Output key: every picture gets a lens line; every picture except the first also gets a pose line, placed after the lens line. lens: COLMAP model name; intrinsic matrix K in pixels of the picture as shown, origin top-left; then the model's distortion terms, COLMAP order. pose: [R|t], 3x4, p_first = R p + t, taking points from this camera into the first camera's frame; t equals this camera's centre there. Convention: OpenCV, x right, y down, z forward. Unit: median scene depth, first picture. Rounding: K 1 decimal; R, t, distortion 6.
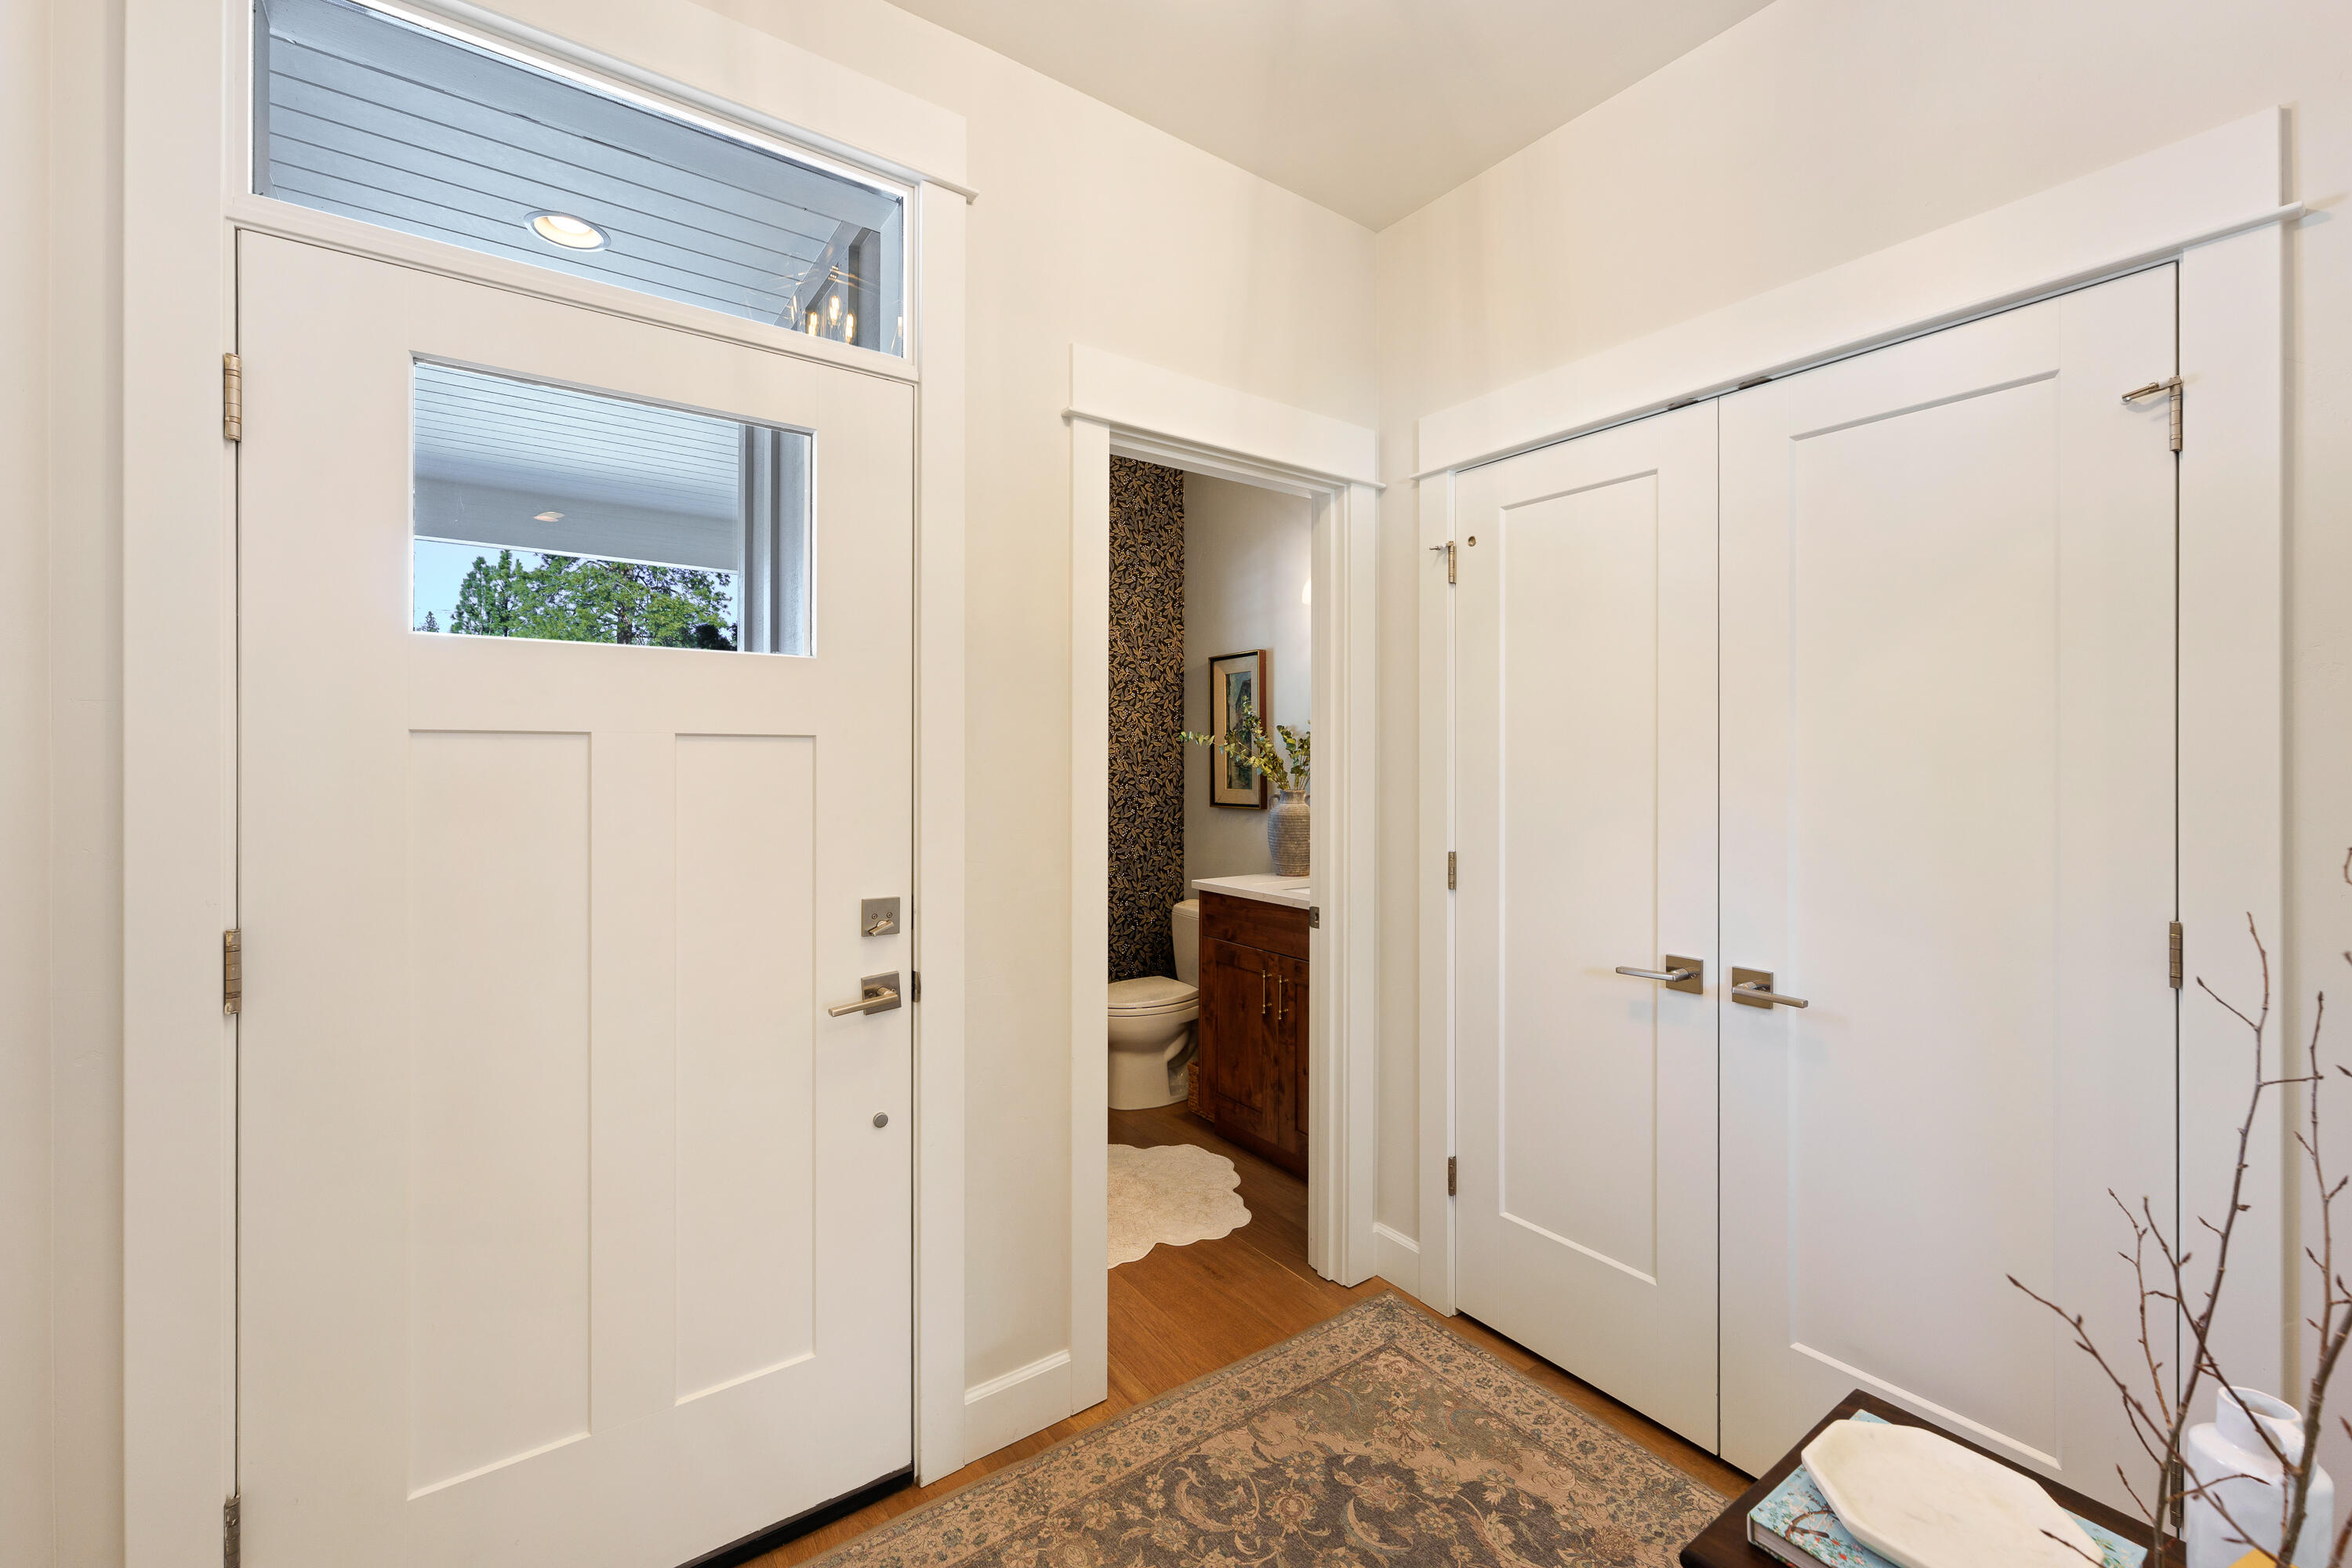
lens RADIAL K [[951.4, 0, 1172.4], [0, 951.4, 773.2], [0, 0, 1]] dist [0.003054, 0.000329]
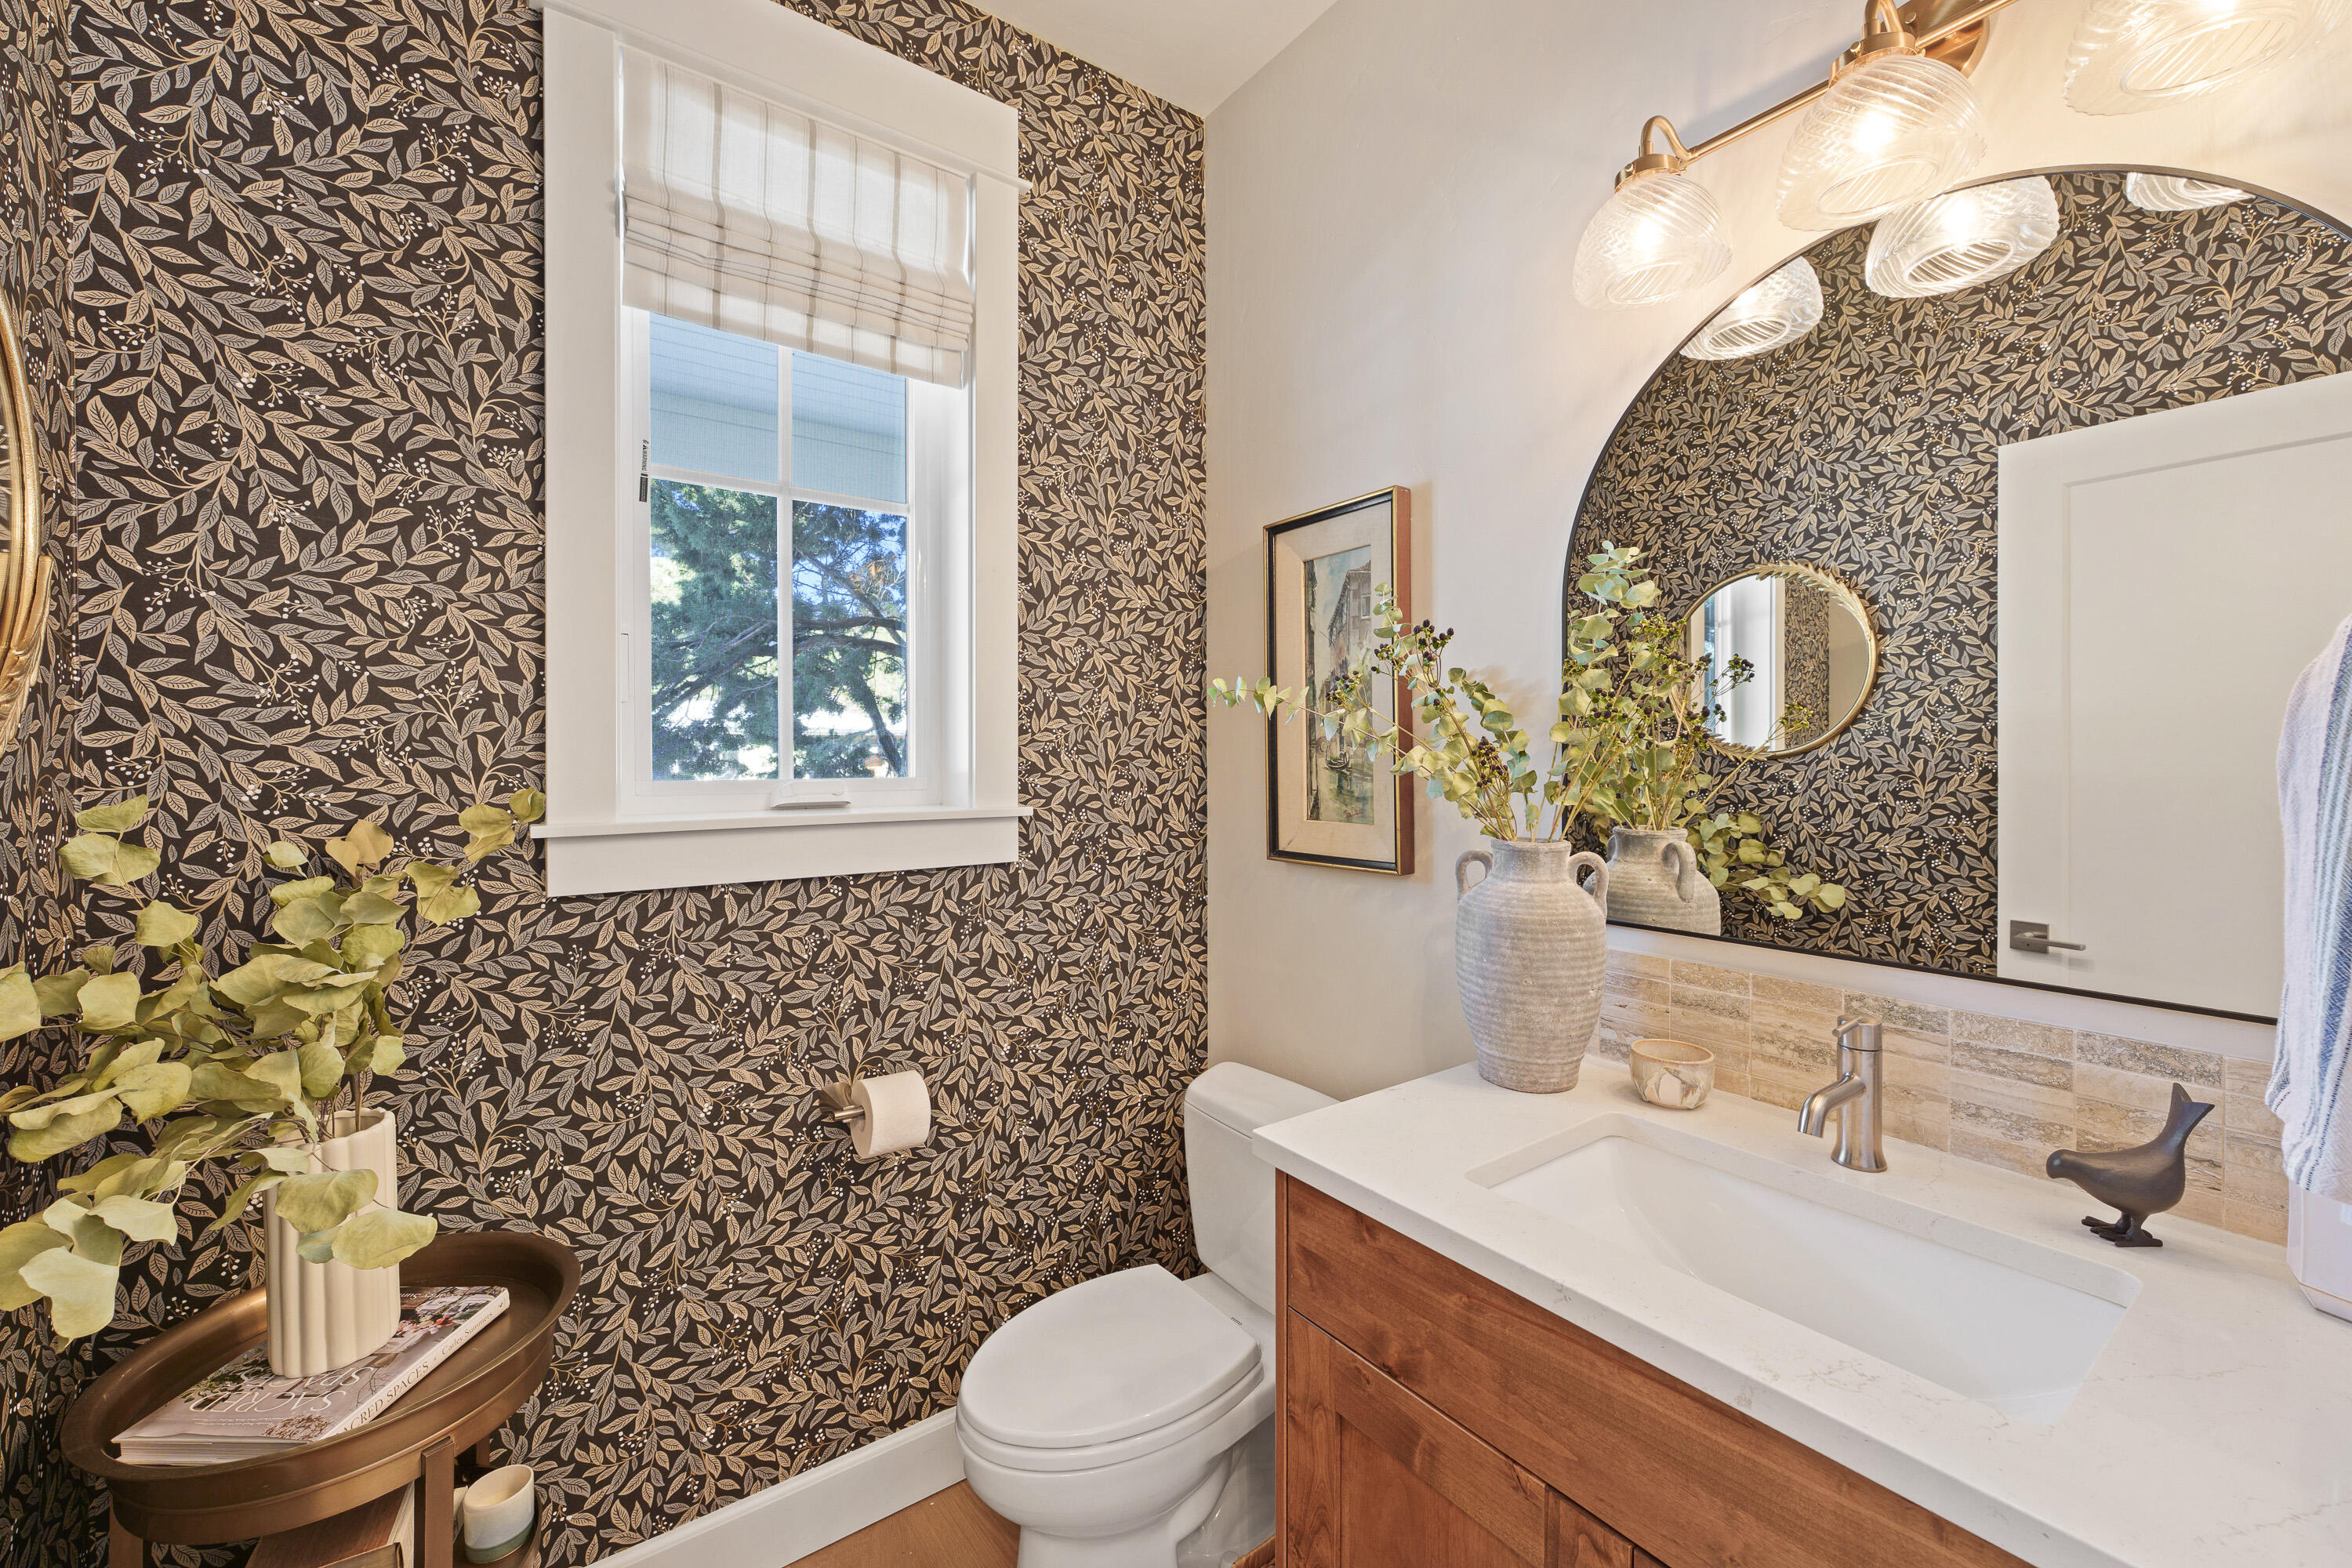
lens RADIAL K [[951.4, 0, 1177.7], [0, 951.4, 774.2], [0, 0, 1]] dist [0.003054, 0.000329]
pose [[0.999983, -0.004171, 0.004161, -0.004665], [0.004137, 0.999959, 0.008020, -0.008537], [-0.004195, -0.008002, 0.999959, 0.544492]]
